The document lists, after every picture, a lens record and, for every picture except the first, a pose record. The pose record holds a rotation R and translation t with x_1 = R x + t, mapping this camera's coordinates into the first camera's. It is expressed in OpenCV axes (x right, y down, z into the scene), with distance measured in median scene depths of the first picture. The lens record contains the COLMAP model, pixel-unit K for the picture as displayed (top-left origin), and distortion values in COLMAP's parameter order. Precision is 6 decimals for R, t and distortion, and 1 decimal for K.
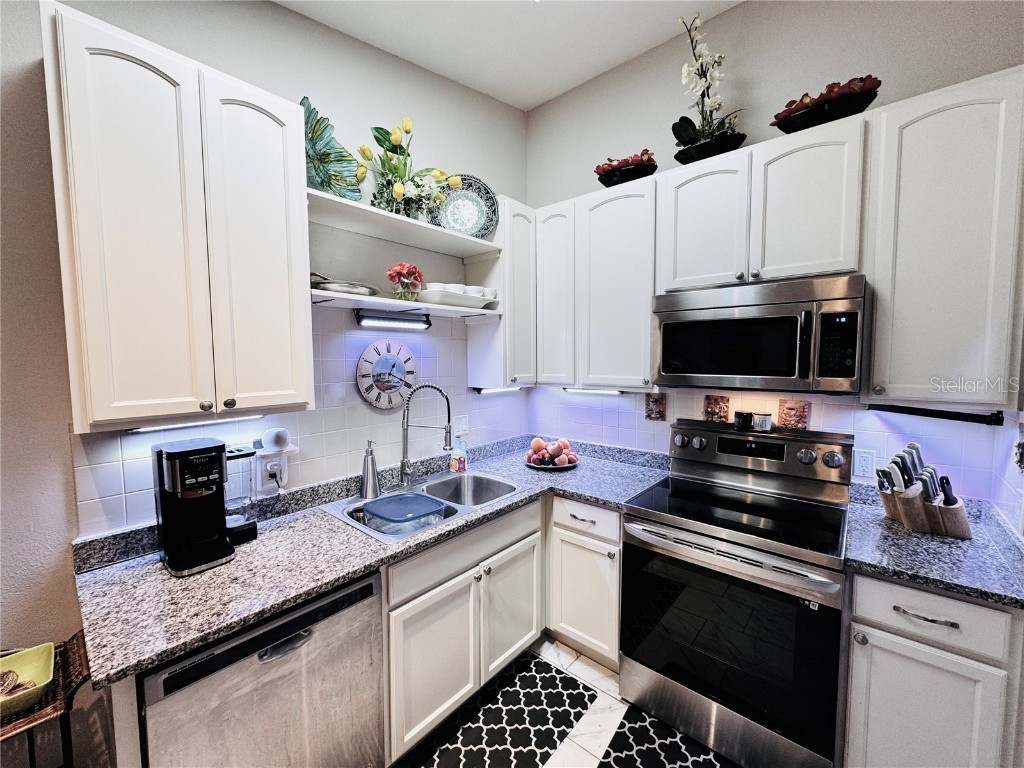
lens RADIAL K [[410.6, 0, 512.0], [0, 410.6, 383.8], [0, 0, 1]] dist [-0.004429, 0.000735]
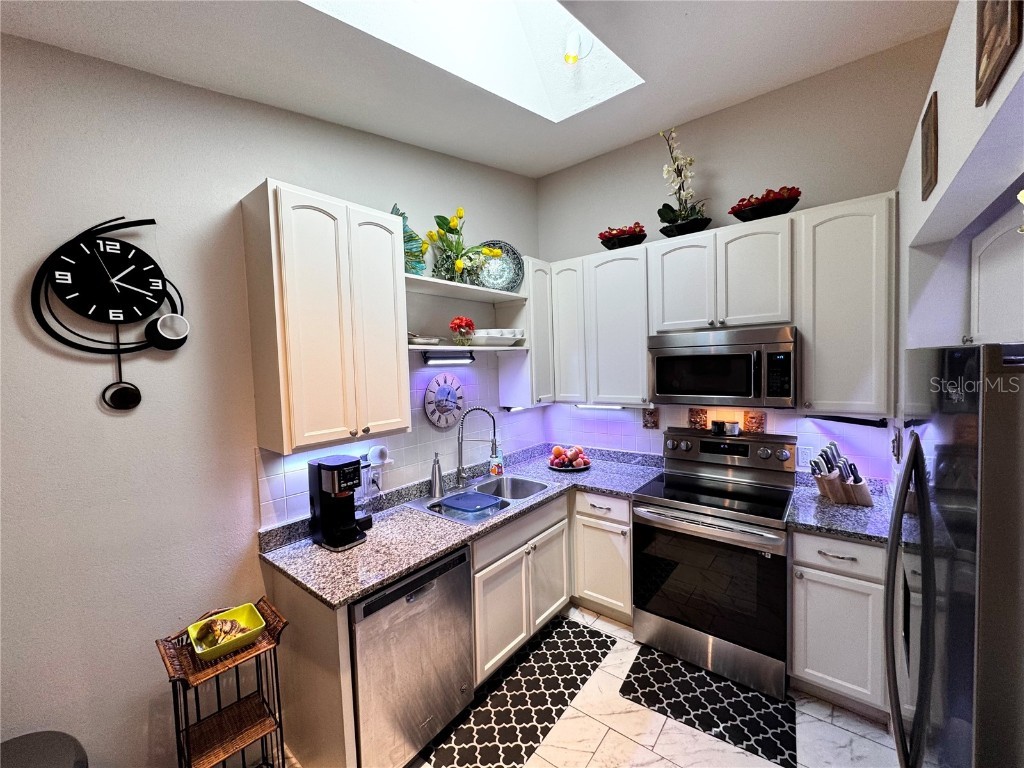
lens RADIAL K [[410.6, 0, 511.7], [0, 410.6, 383.5], [0, 0, 1]] dist [-0.004429, 0.000735]
pose [[0.998899, -0.028658, 0.037130, -0.155602], [0.029299, 0.999429, -0.016853, -0.053380], [-0.036626, 0.017922, 0.999168, -0.320440]]
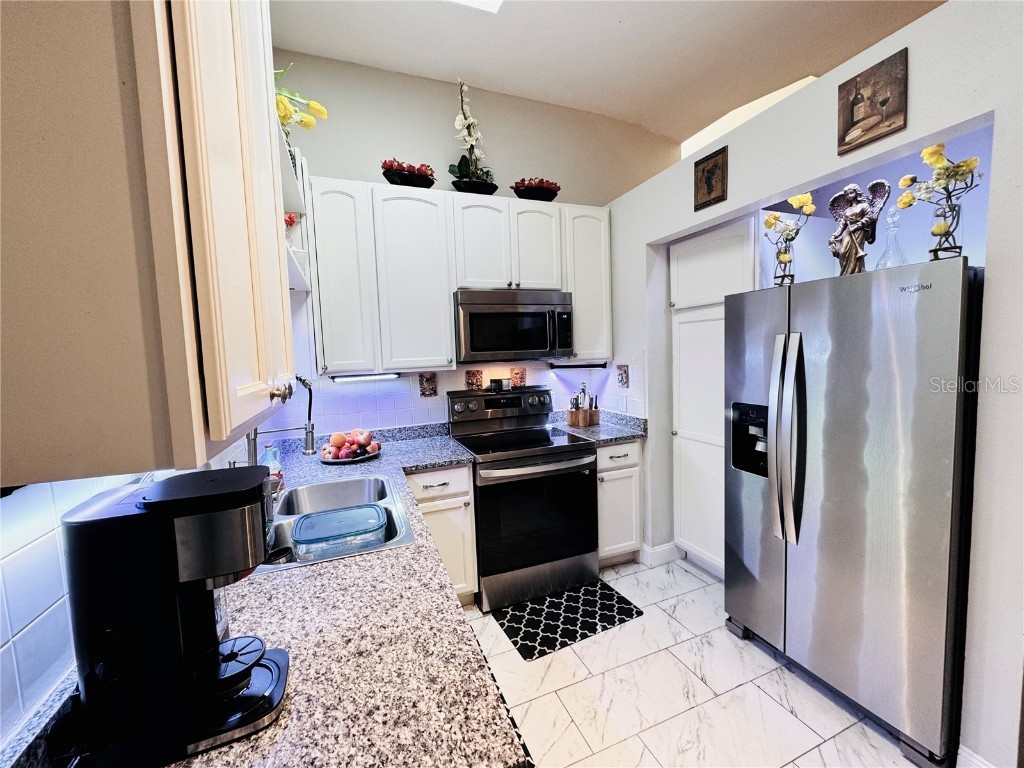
lens RADIAL K [[410.6, 0, 511.0], [0, 410.6, 383.0], [0, 0, 1]] dist [-0.004429, 0.000735]
pose [[0.466352, -0.082600, 0.880734, -0.728403], [0.094912, 0.994556, 0.043018, 0.027870], [-0.879493, 0.063531, 0.471653, 0.298882]]
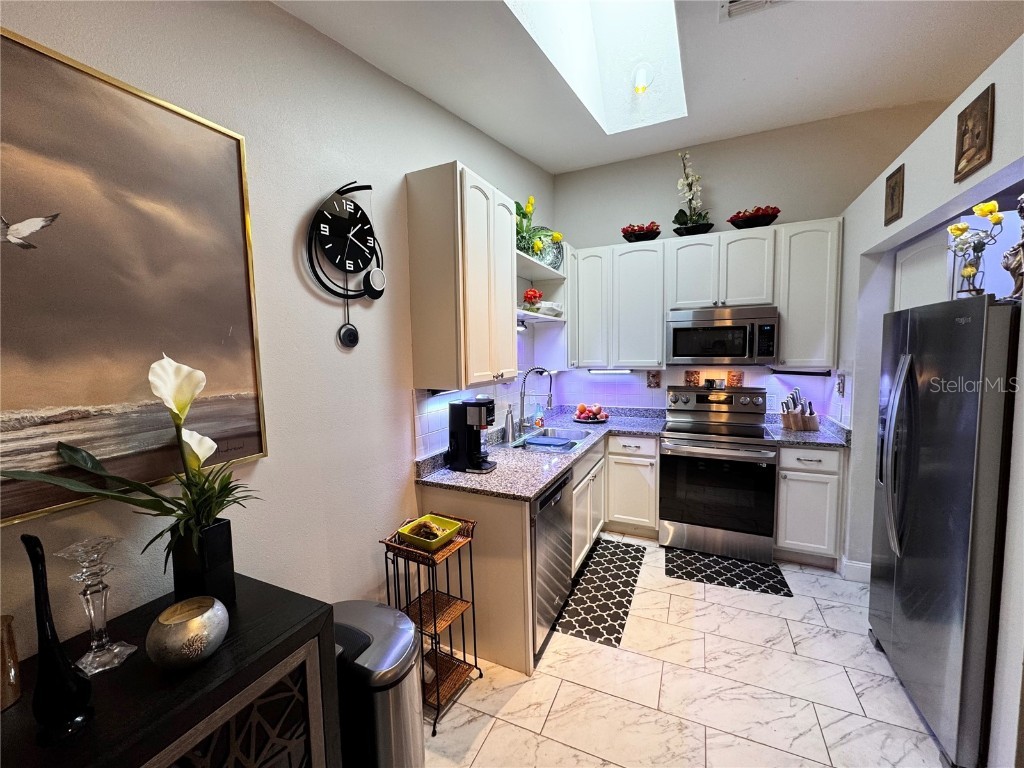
lens RADIAL K [[410.6, 0, 511.3], [0, 410.6, 383.4], [0, 0, 1]] dist [-0.004429, 0.000735]
pose [[0.963111, -0.033003, 0.267075, -0.770922], [0.030597, 0.999445, 0.013166, 0.041460], [-0.267361, -0.004508, 0.963586, -0.491685]]
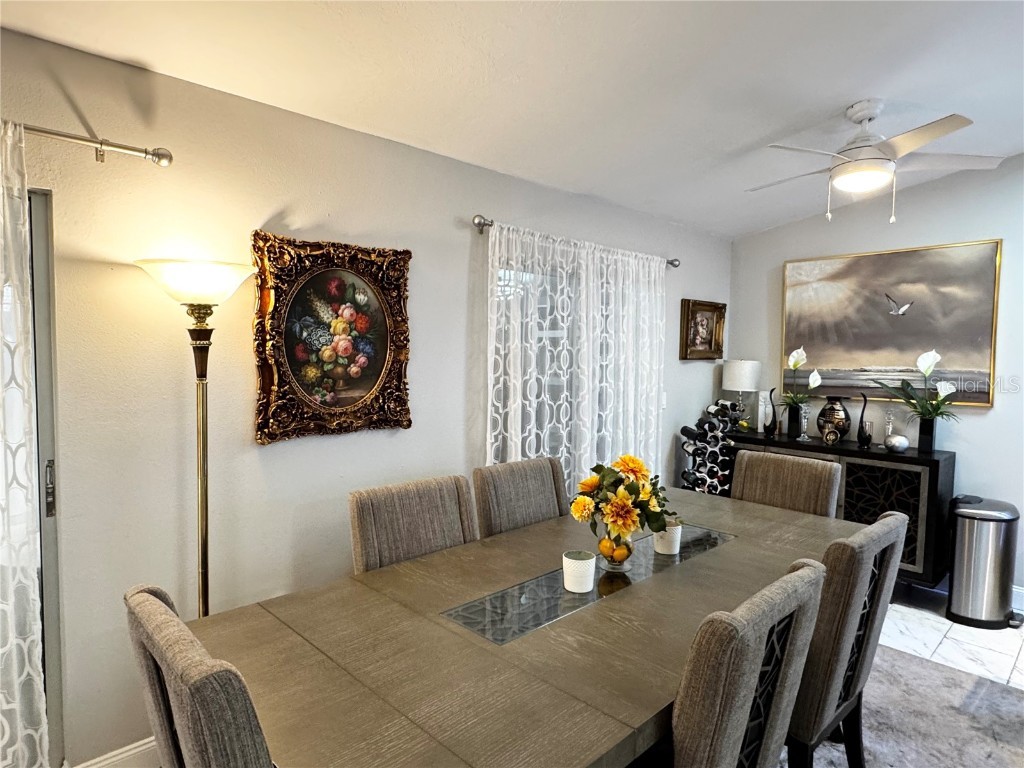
lens RADIAL K [[601.8, 0, 506.2], [0, 601.8, 382.3], [0, 0, 1]] dist [-0.005843, 0.002216]
pose [[-0.105678, 0.059663, -0.992609, 1.133528], [-0.079305, 0.994513, 0.068221, 0.081379], [0.991233, 0.085928, -0.100366, -1.065237]]
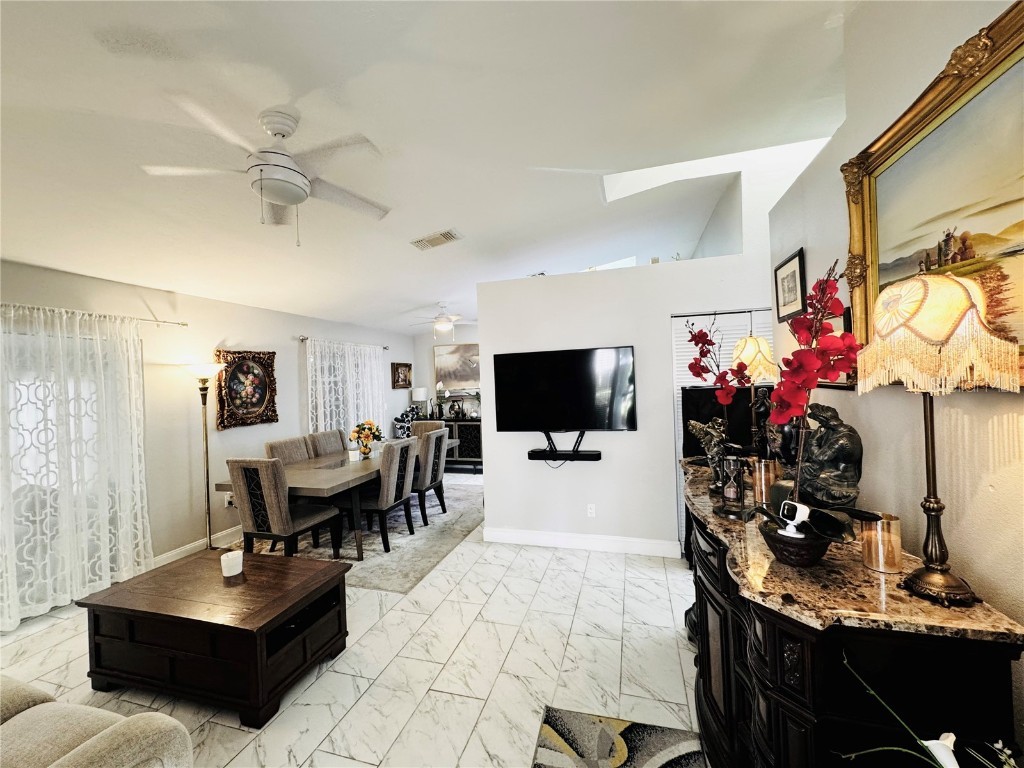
lens RADIAL K [[410.6, 0, 510.1], [0, 410.6, 383.5], [0, 0, 1]] dist [-0.004429, 0.000735]
pose [[0.402446, 0.001612, -0.915443, 2.573696], [-0.030390, 0.999471, -0.011600, 0.062802], [0.914939, 0.032489, 0.402282, -1.156207]]
